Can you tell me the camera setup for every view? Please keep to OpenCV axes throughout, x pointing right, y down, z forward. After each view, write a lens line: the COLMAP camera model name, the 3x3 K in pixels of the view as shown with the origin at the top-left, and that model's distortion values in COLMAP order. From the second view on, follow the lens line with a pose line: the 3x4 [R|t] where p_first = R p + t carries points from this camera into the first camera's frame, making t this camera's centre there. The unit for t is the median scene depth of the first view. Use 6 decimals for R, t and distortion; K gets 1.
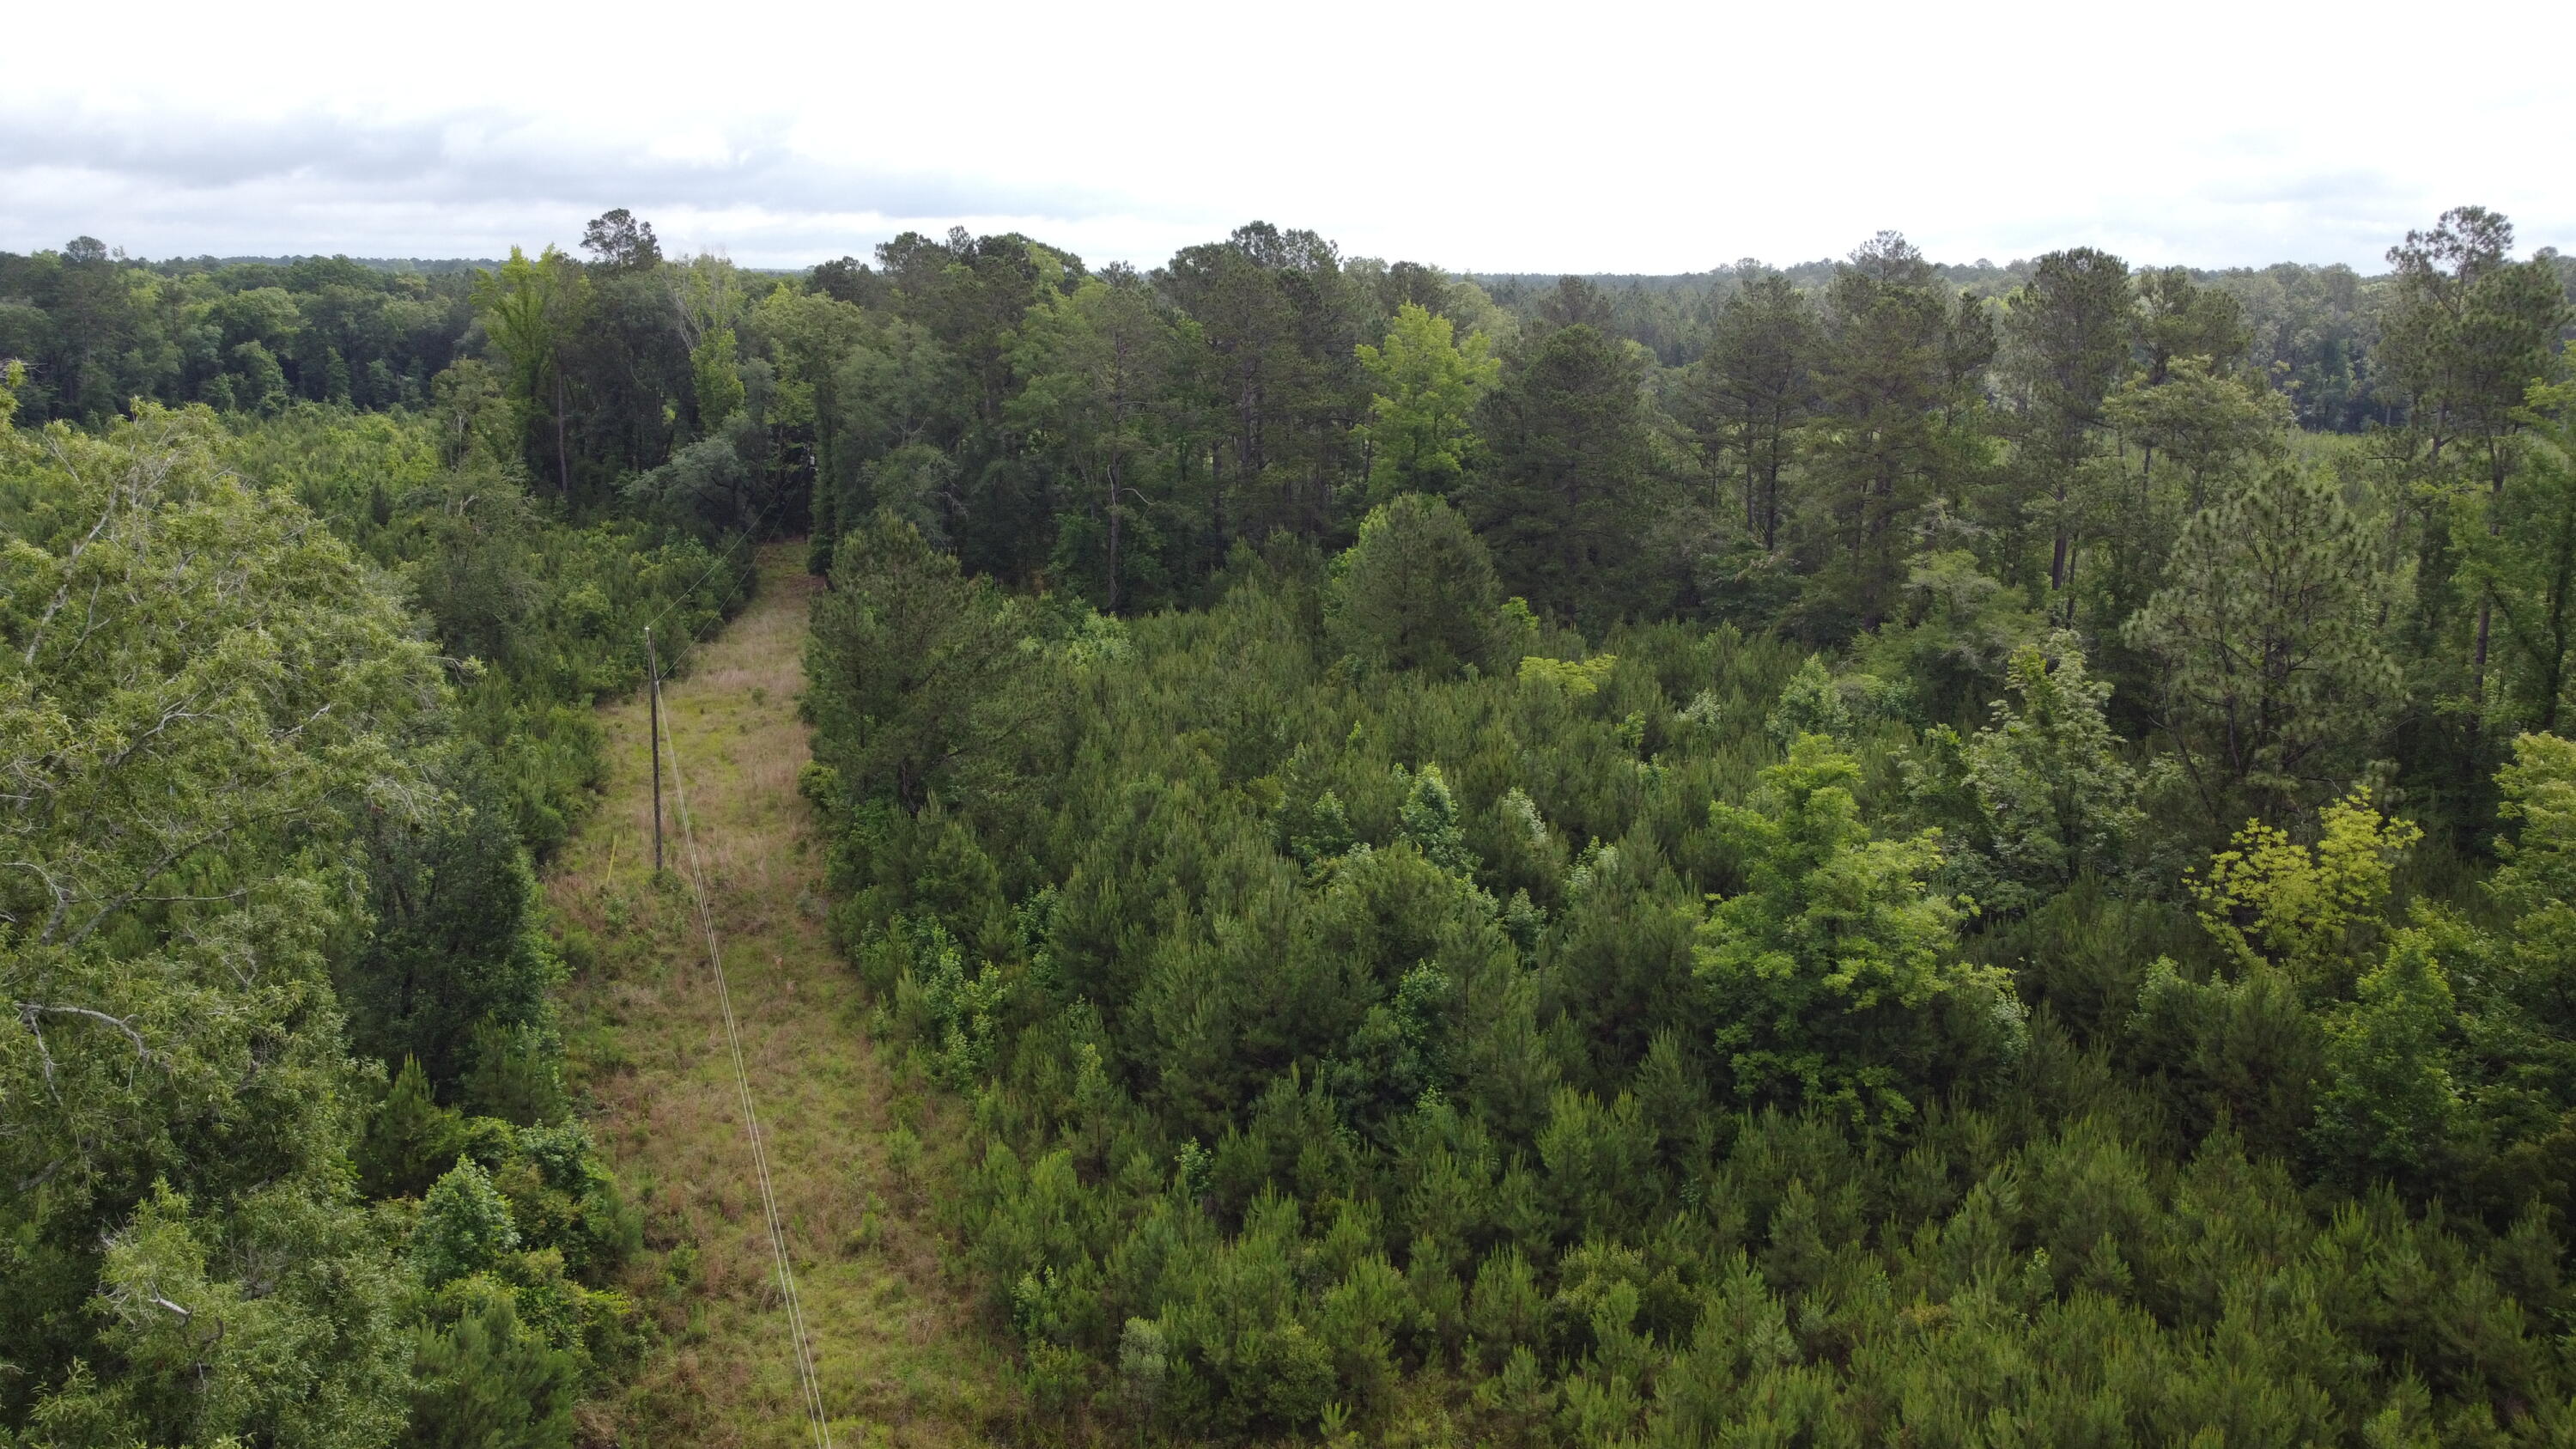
lens RADIAL K [[1964.1, 0, 1282.2], [0, 1964.1, 738.3], [0, 0, 1]] dist [-0.008223, -0.001113]
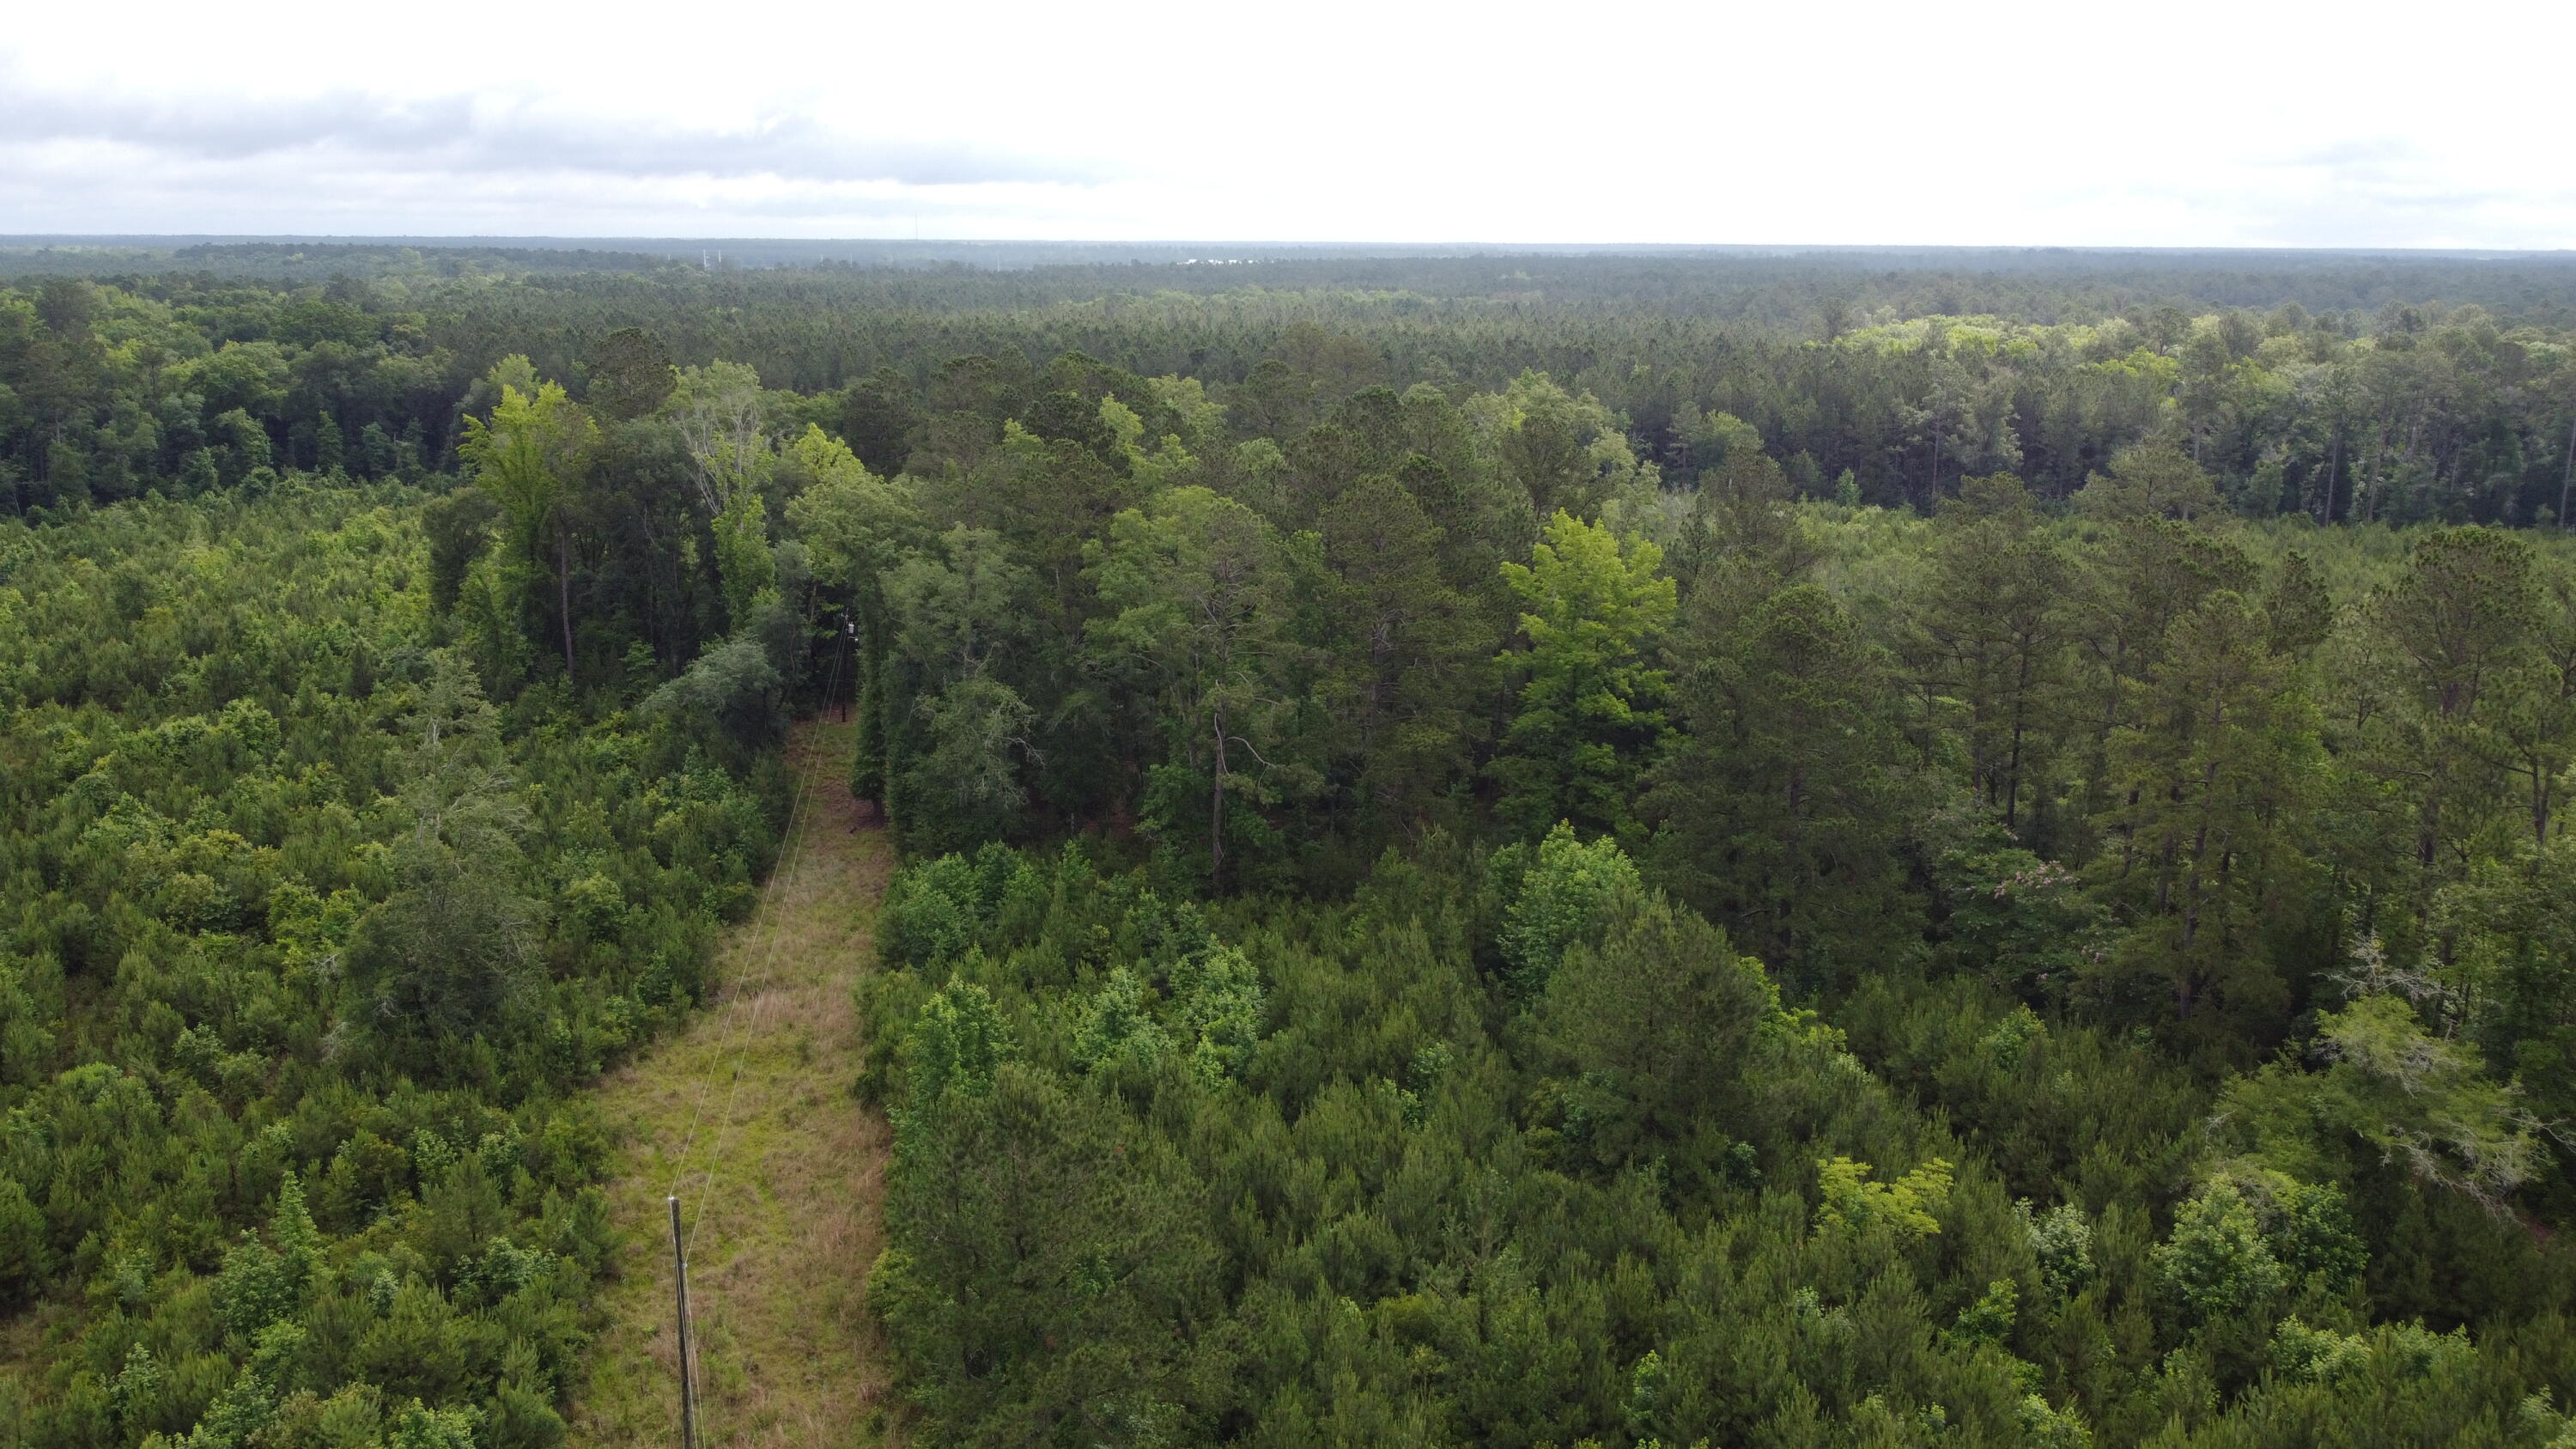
lens RADIAL K [[1964.1, 0, 1285.3], [0, 1964.1, 714.5], [0, 0, 1]] dist [-0.008223, -0.001113]
pose [[0.999988, -0.001499, -0.004683, -0.042335], [0.001534, 0.999972, 0.007311, -0.112689], [0.004672, -0.007318, 0.999962, 0.126206]]
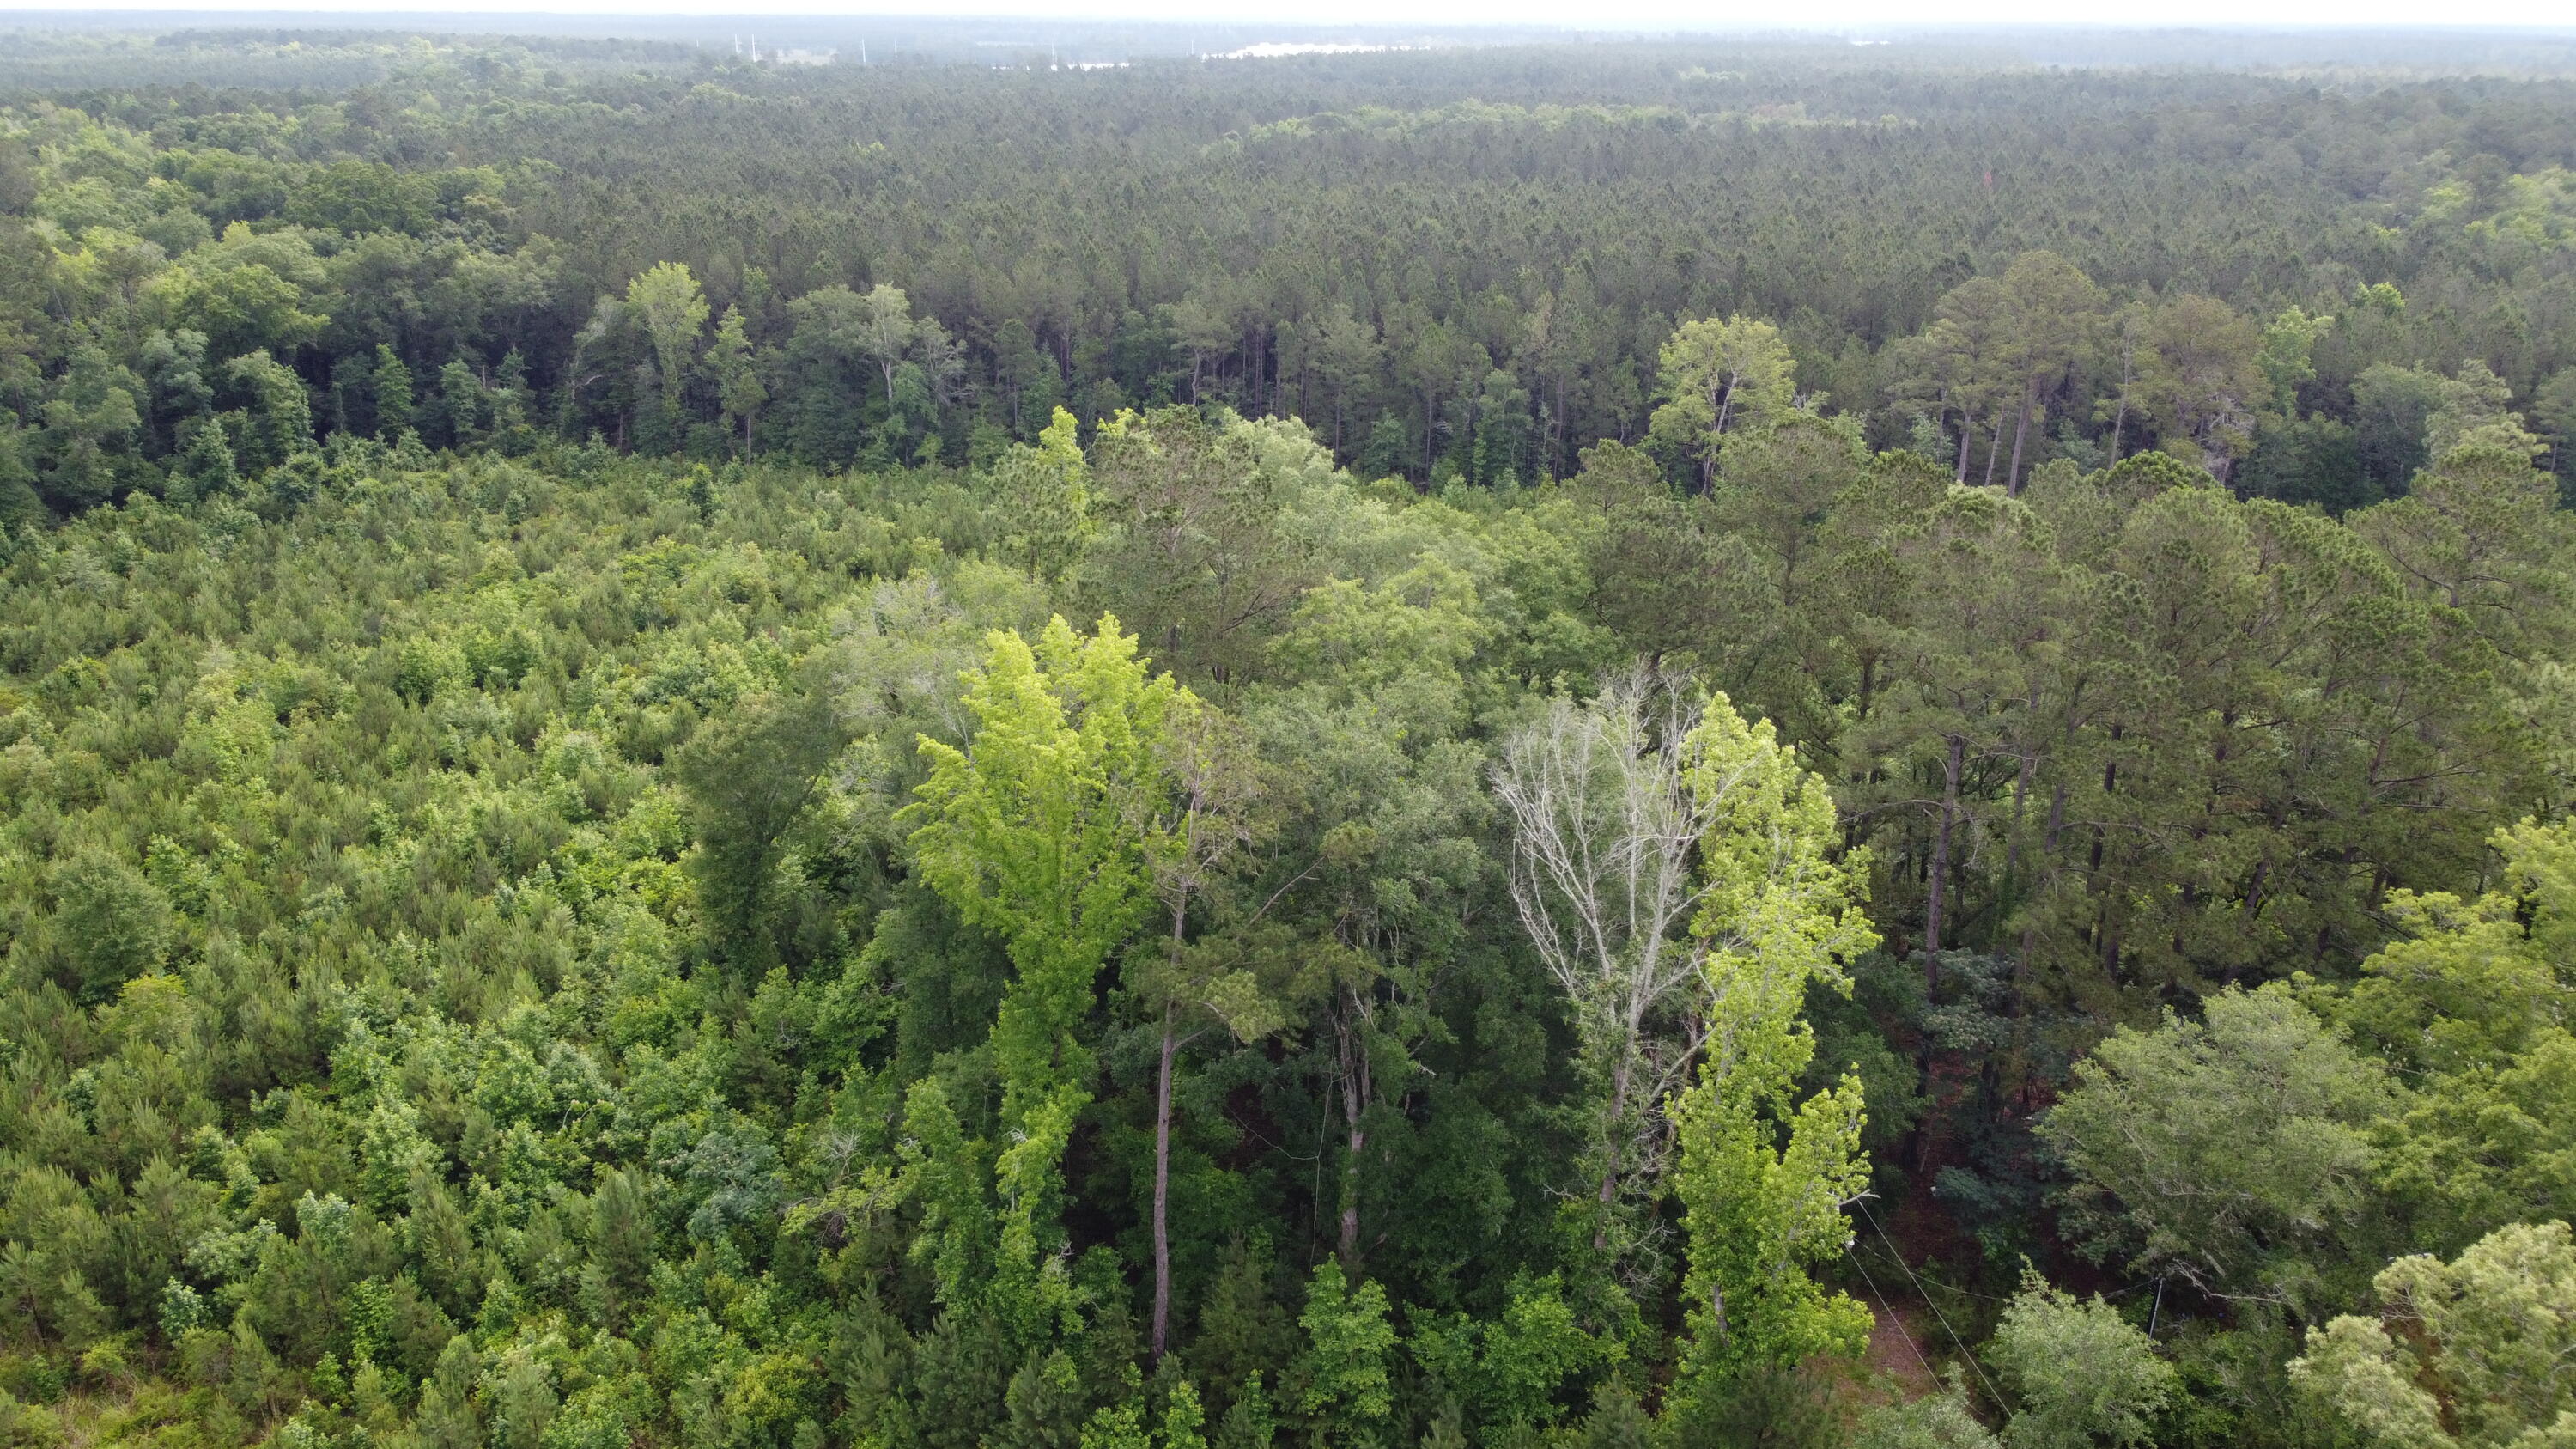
lens RADIAL K [[1964.1, 0, 1292.6], [0, 1964.1, 722.2], [0, 0, 1]] dist [-0.008223, -0.001113]
pose [[0.999966, 0.000570, -0.008255, -0.343310], [0.000395, 0.993195, 0.116463, -0.279937], [0.008266, -0.116462, 0.993161, 0.665109]]
